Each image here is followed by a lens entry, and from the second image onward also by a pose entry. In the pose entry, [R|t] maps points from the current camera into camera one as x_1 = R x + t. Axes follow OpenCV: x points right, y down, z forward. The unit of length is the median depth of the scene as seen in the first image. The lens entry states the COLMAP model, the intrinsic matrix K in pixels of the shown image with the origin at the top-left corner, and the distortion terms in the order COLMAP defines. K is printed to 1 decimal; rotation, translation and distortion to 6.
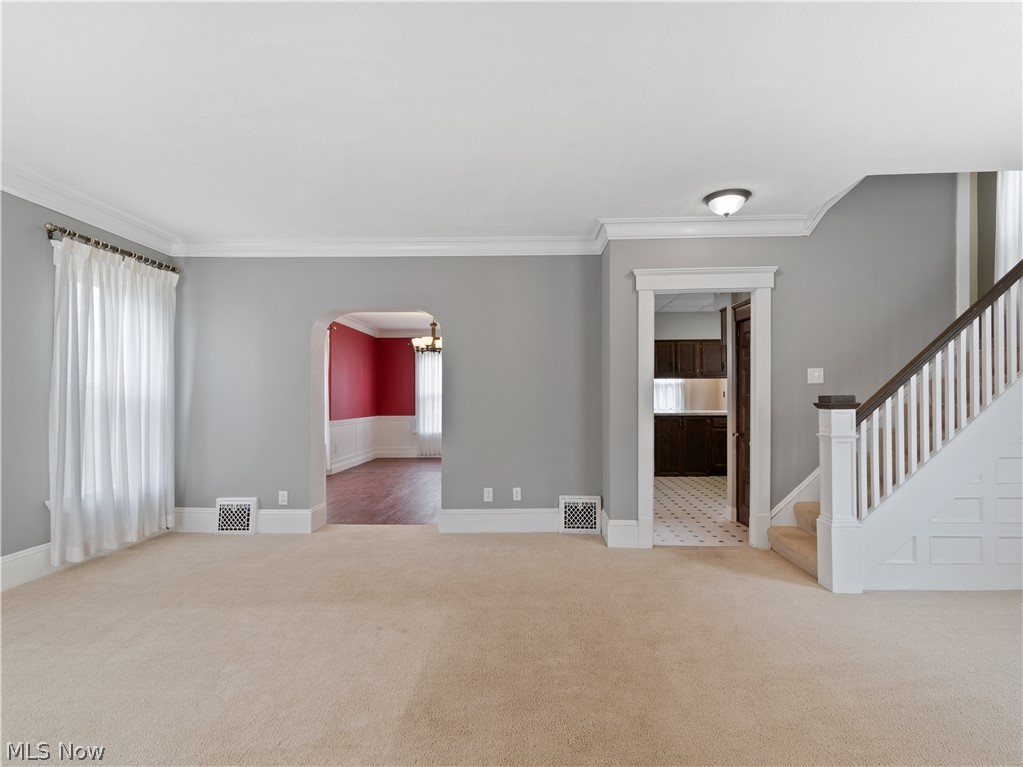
lens RADIAL K [[517.8, 0, 529.7], [0, 517.8, 391.5], [0, 0, 1]] dist [-0.000740, -0.001028]
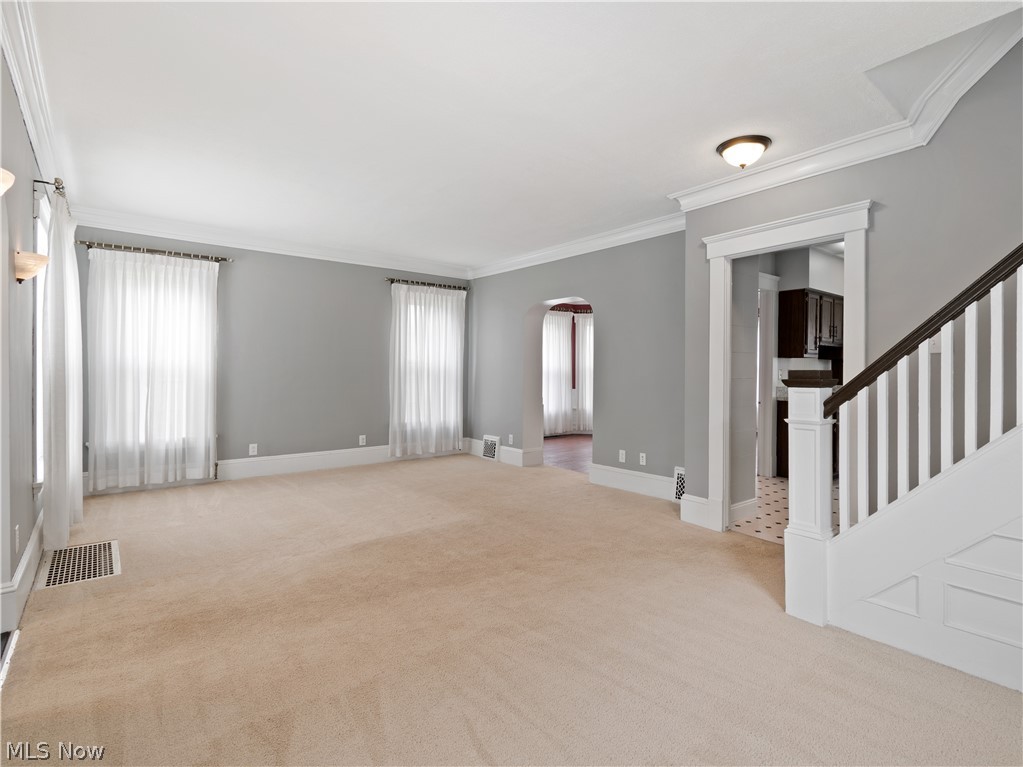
lens RADIAL K [[512.5, 0, 537.8], [0, 512.5, 369.0], [0, 0, 1]] dist [-0.008540, -0.000134]
pose [[0.660634, 0.005429, -0.750689, 0.711881], [0.002167, 0.999956, 0.009138, -0.001950], [0.750705, -0.007664, 0.660593, 0.138030]]
